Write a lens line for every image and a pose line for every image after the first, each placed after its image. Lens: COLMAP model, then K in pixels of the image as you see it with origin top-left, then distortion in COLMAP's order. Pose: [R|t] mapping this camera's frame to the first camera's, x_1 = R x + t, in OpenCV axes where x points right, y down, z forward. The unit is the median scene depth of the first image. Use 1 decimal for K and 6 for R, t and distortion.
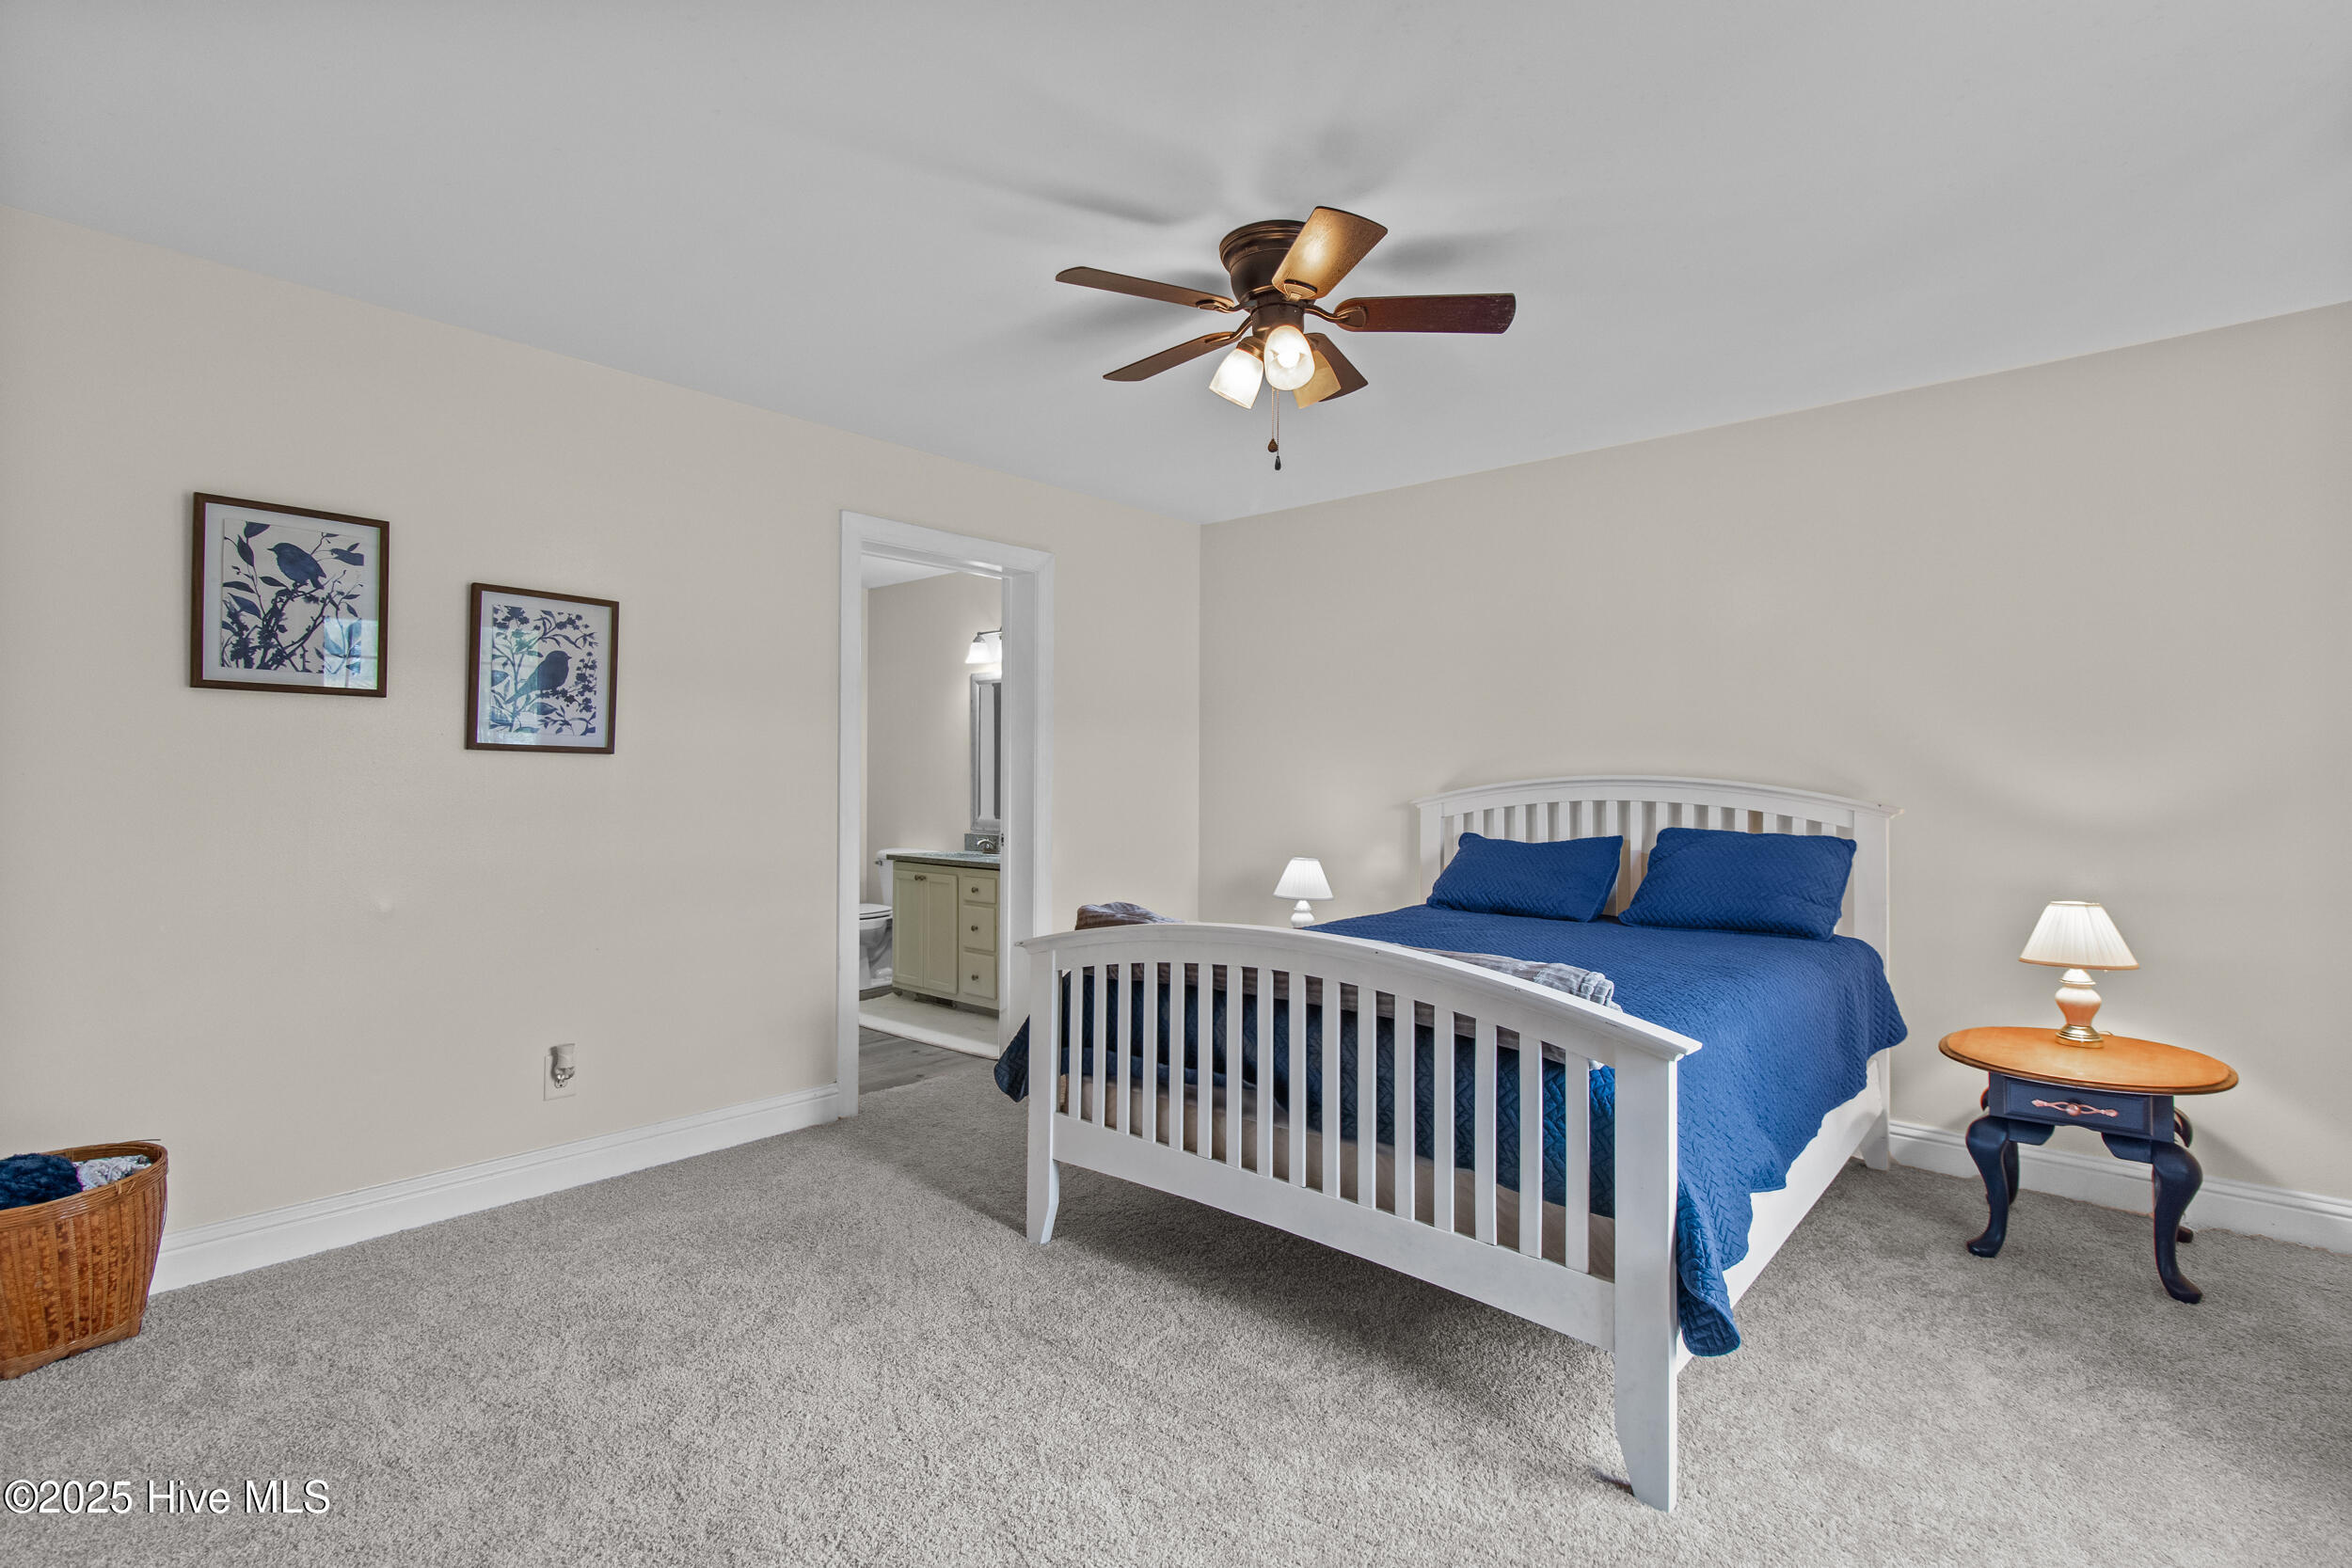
lens RADIAL K [[1111.6, 0, 1184.1], [0, 1111.6, 780.8], [0, 0, 1]] dist [0.000803, 0.000965]
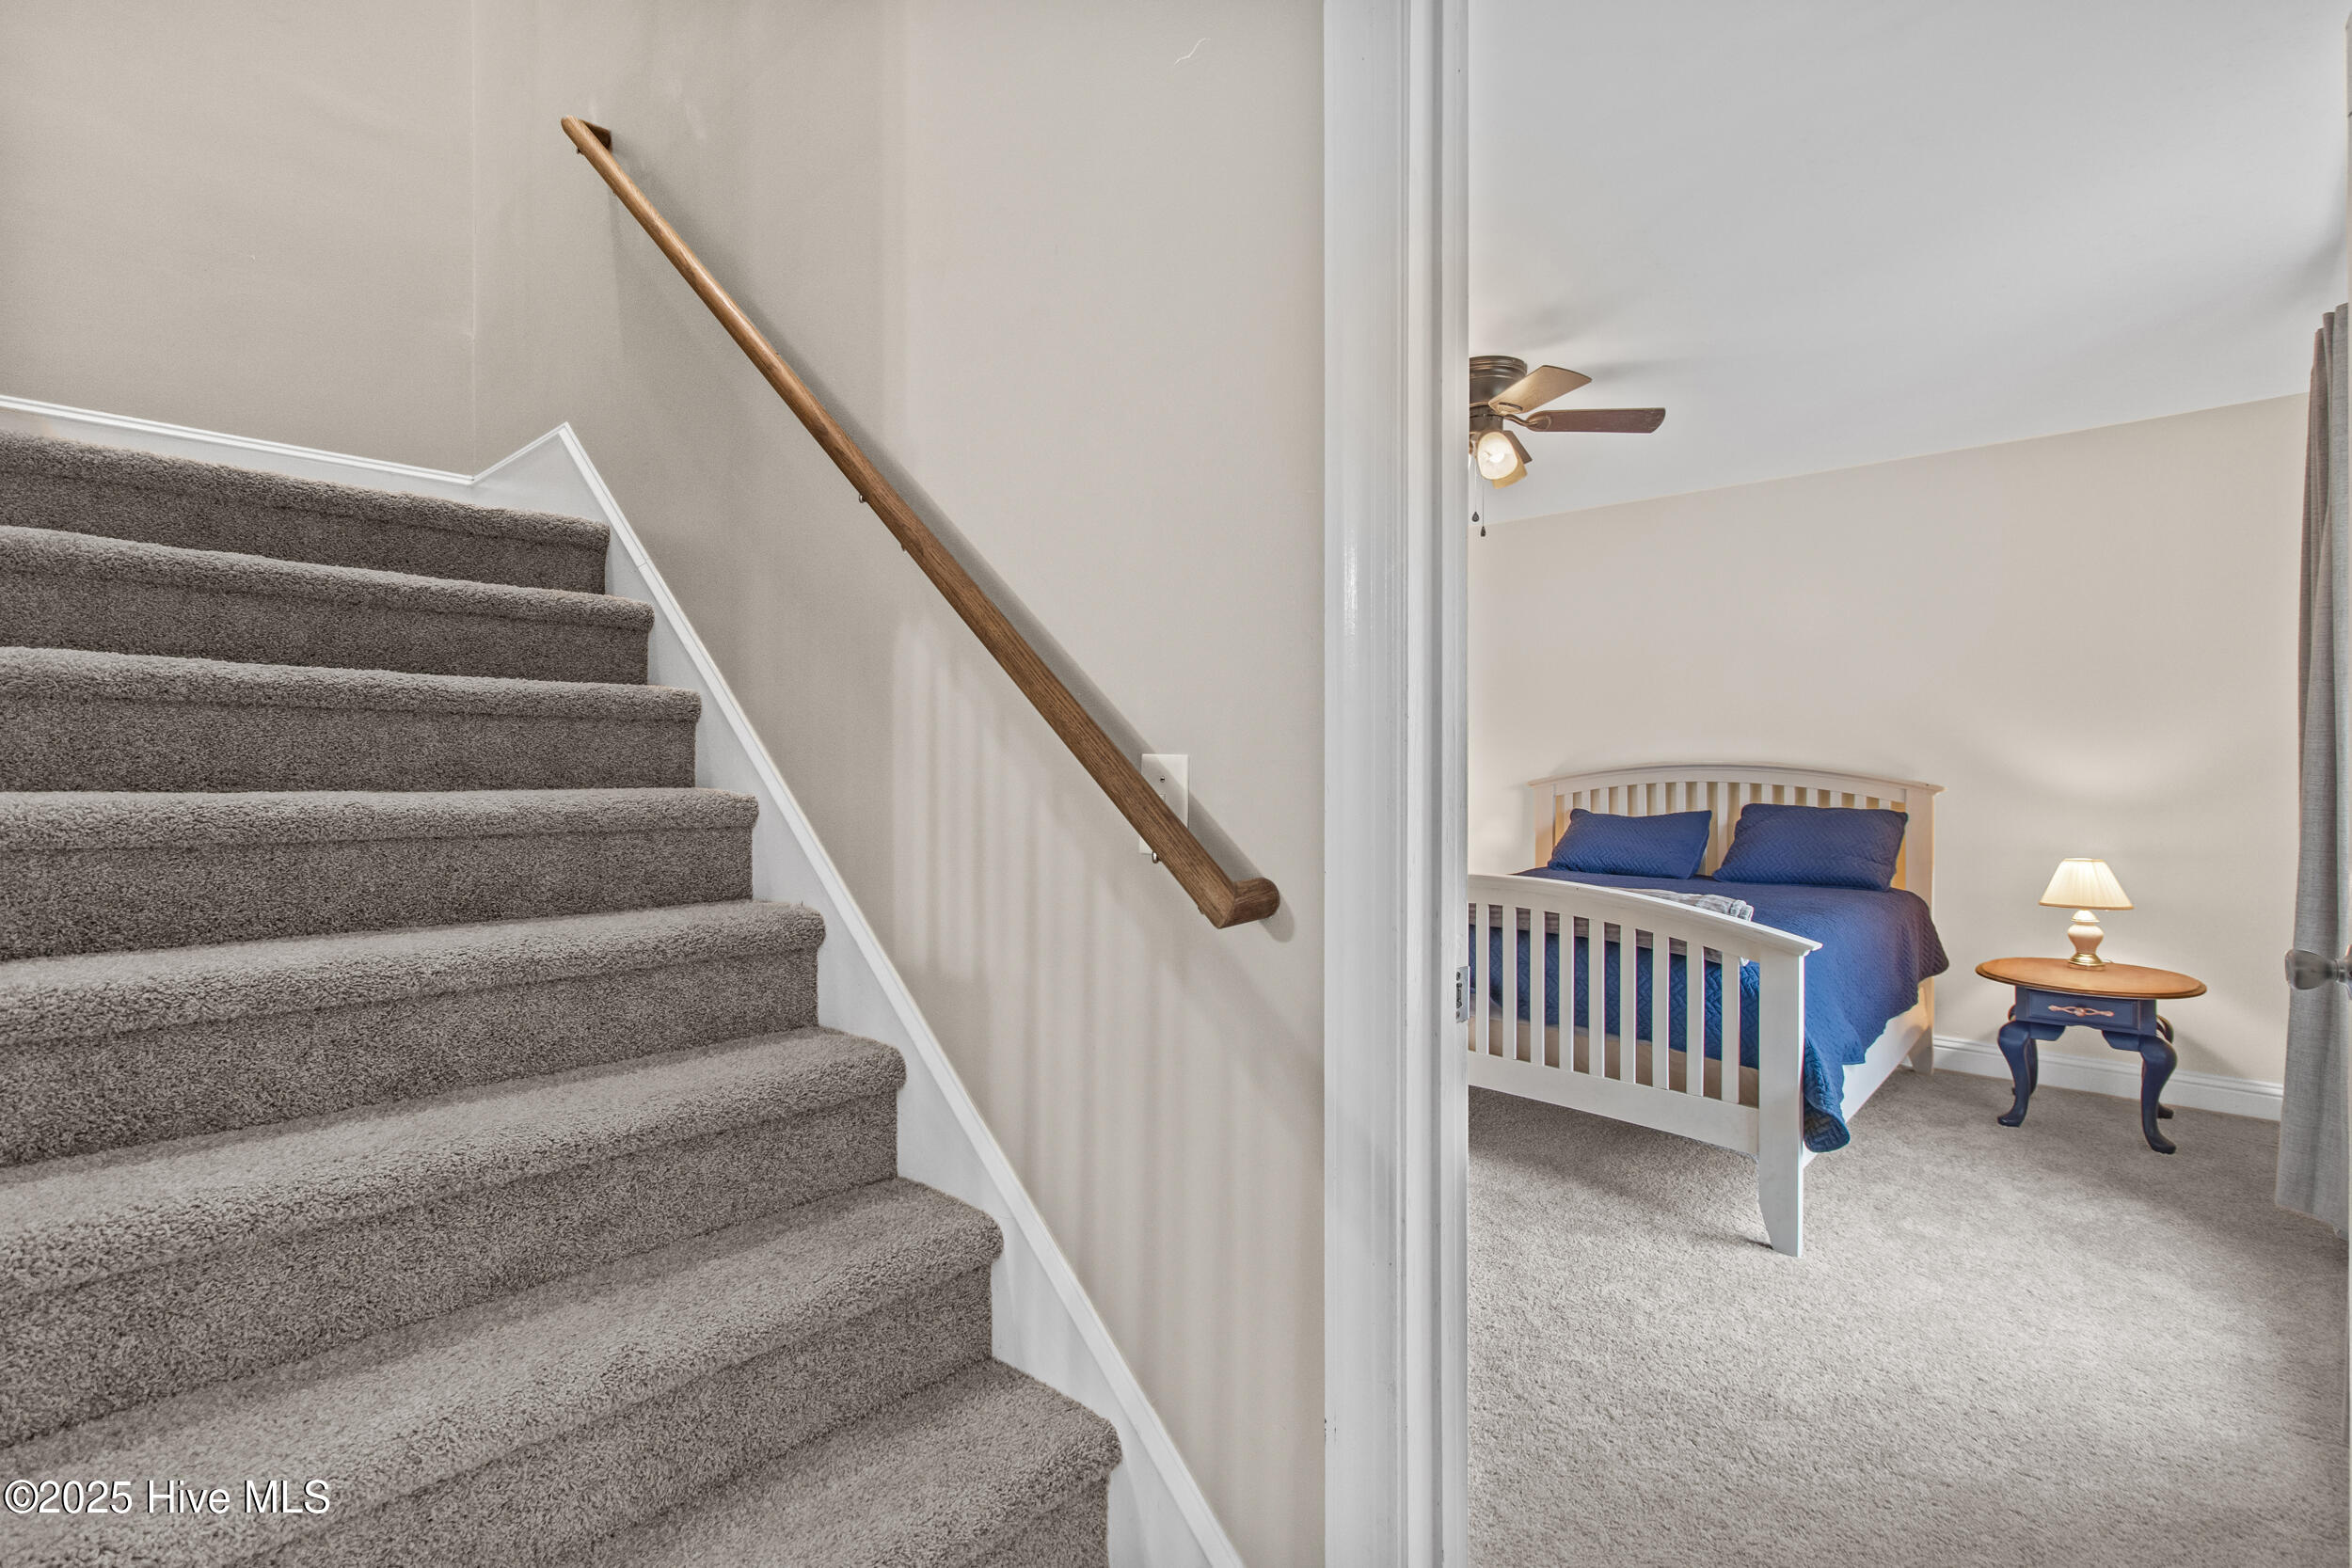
lens RADIAL K [[1111.6, 0, 1161.0], [0, 1111.6, 782.4], [0, 0, 1]] dist [0.000803, 0.000965]
pose [[0.999718, -0.002849, -0.023593, -0.257154], [0.003243, 0.999855, 0.016702, -0.005619], [0.023542, -0.016773, 0.999582, -0.337889]]
